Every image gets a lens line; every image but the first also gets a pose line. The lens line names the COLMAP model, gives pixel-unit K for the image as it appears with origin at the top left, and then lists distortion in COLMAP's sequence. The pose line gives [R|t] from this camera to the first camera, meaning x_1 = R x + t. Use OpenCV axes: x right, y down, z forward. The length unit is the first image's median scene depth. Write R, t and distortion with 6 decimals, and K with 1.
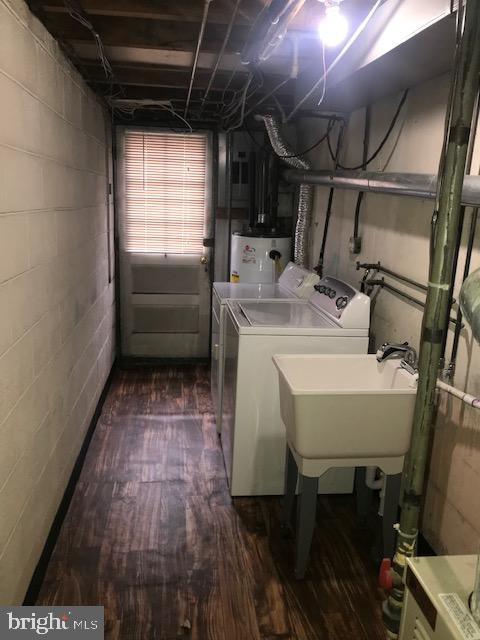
lens RADIAL K [[522.5, 0, 240.7], [0, 522.5, 321.3], [0, 0, 1]] dist [0.036372, -0.048313]
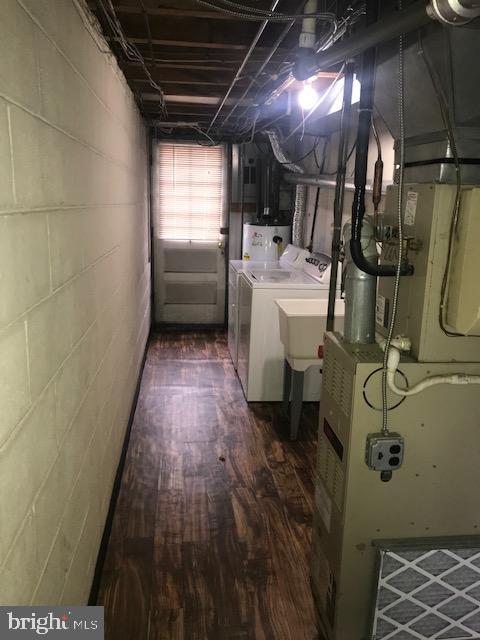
lens RADIAL K [[522.5, 0, 243.3], [0, 522.5, 320.8], [0, 0, 1]] dist [0.036372, -0.048313]
pose [[0.999976, -0.005091, -0.004601, -0.015132], [0.005106, 0.999981, 0.003339, 0.077097], [0.004584, -0.003363, 0.999984, -0.321934]]
